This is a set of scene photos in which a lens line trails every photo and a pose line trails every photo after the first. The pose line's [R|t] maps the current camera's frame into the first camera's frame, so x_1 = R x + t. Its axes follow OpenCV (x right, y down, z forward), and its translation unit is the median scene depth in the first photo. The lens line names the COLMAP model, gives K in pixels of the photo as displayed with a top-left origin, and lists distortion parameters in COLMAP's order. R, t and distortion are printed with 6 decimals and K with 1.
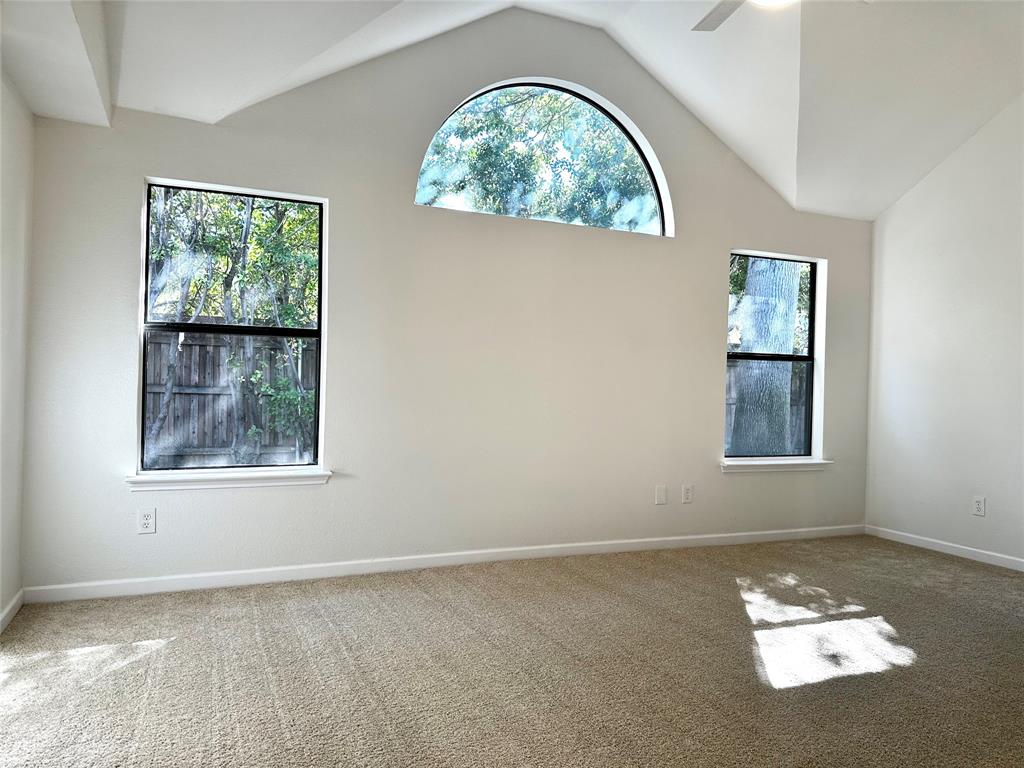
lens RADIAL K [[714.4, 0, 512.0], [0, 714.4, 384.0], [0, 0, 1]] dist [0.051607, -0.059680]
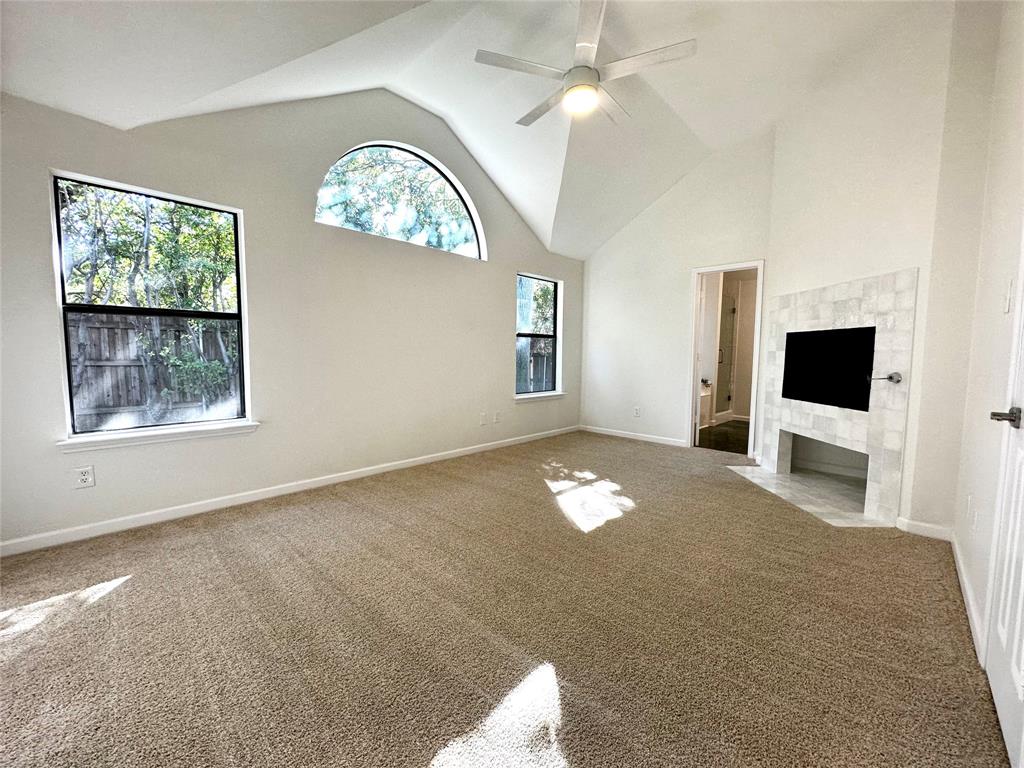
lens RADIAL K [[406.0, 0, 512.0], [0, 406.0, 384.0], [0, 0, 1]] dist [-0.000984, 0.000527]
pose [[0.927573, -0.044851, 0.370941, -0.073393], [0.016419, 0.996703, 0.079456, 0.000363], [-0.373281, -0.067611, 0.925251, 0.105959]]
